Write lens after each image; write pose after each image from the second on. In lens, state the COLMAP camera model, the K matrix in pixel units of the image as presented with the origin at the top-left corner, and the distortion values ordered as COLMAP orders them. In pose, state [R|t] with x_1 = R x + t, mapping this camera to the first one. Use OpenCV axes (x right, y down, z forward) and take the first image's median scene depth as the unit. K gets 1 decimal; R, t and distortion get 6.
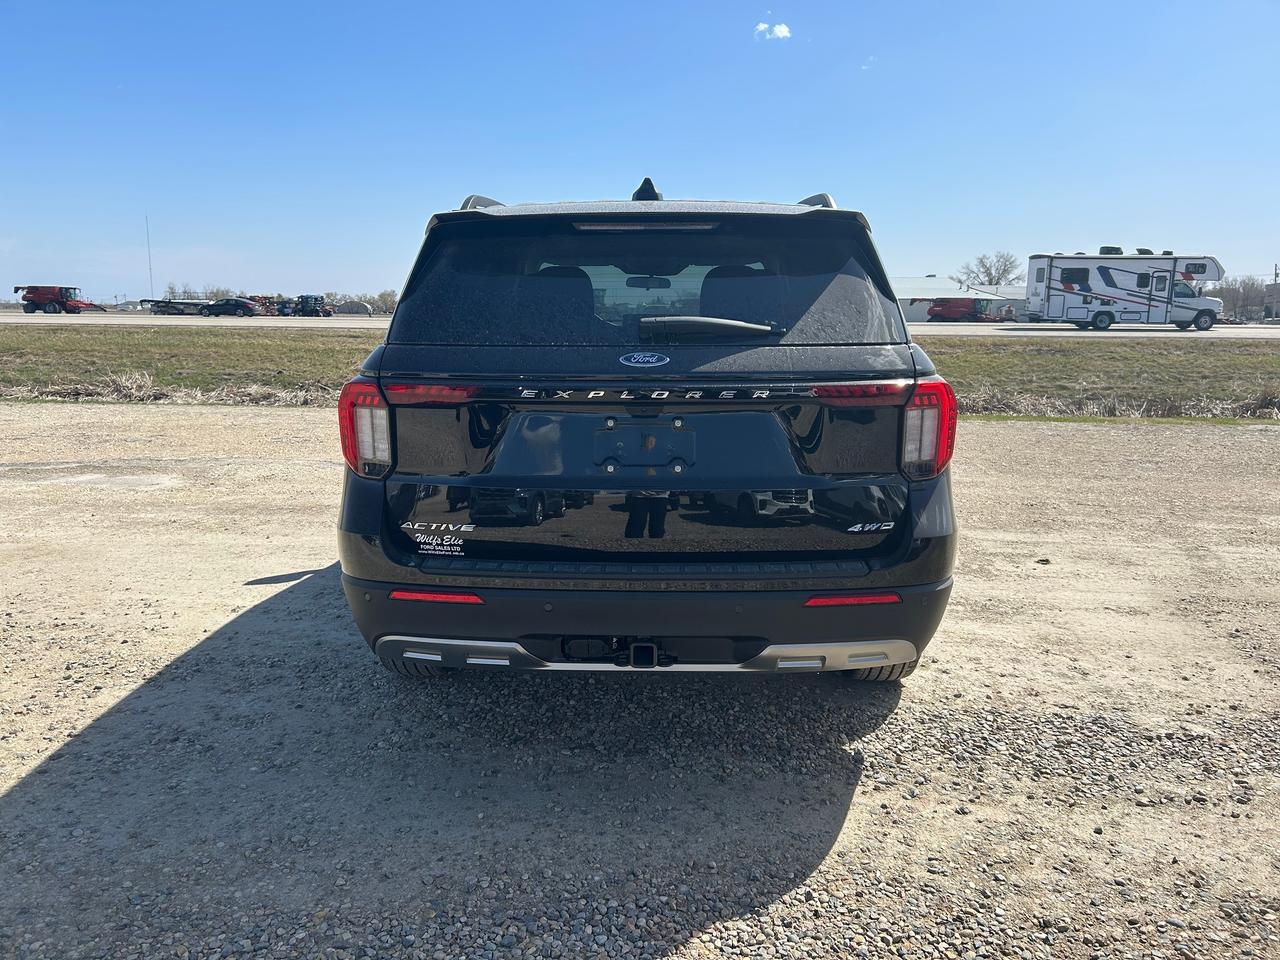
lens RADIAL K [[1026.2, 0, 640.0], [0, 1026.2, 480.0], [0, 0, 1]] dist [-0.002909, -0.010567]
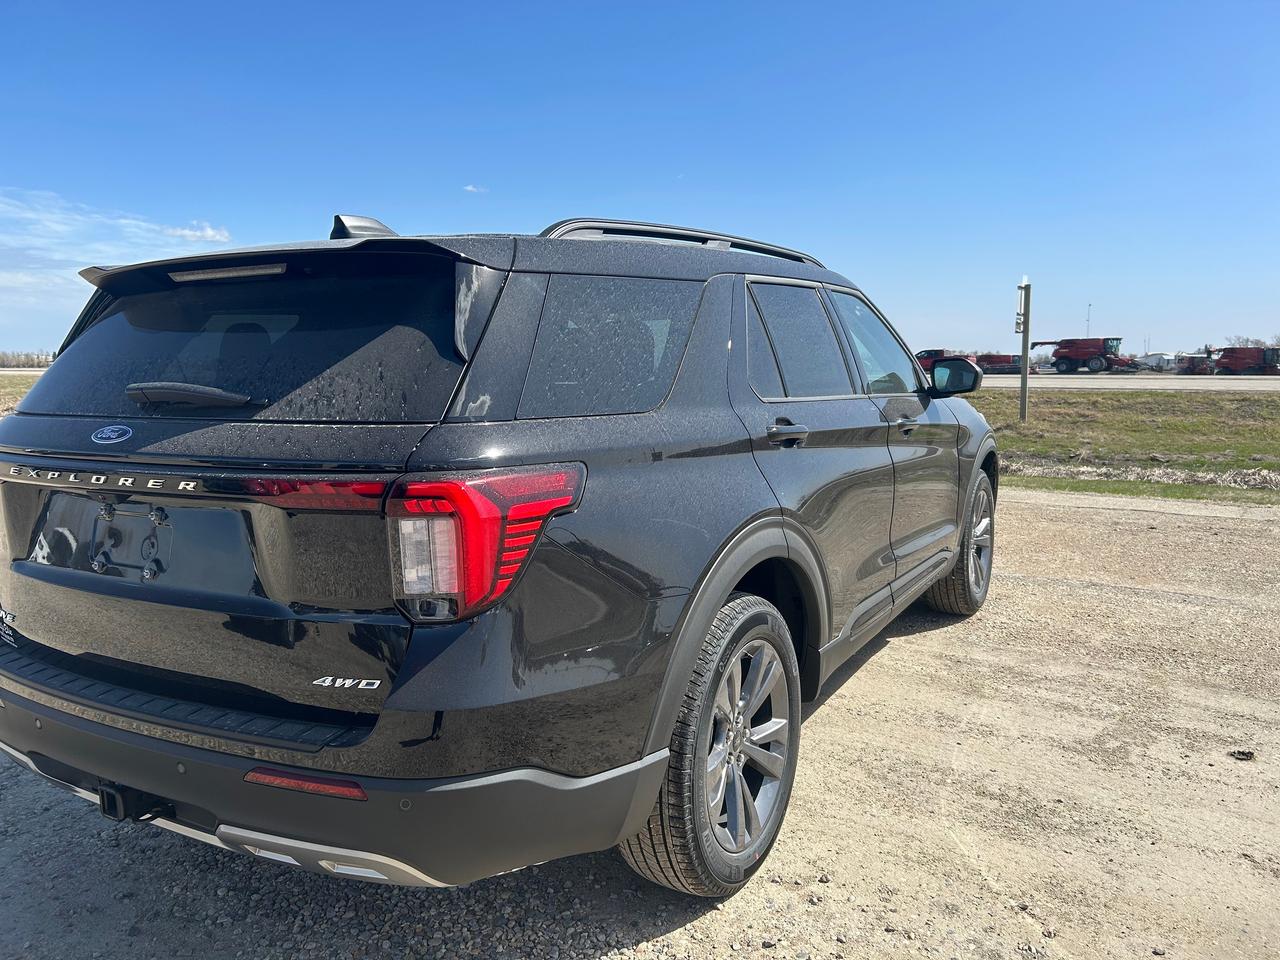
lens RADIAL K [[1026.2, 0, 640.0], [0, 1026.2, 480.0], [0, 0, 1]] dist [-0.002909, -0.010567]
pose [[0.872744, 0.052630, -0.485333, 0.688203], [-0.078889, 0.996310, -0.033820, -0.079108], [0.481762, 0.067804, 0.873675, 0.450181]]
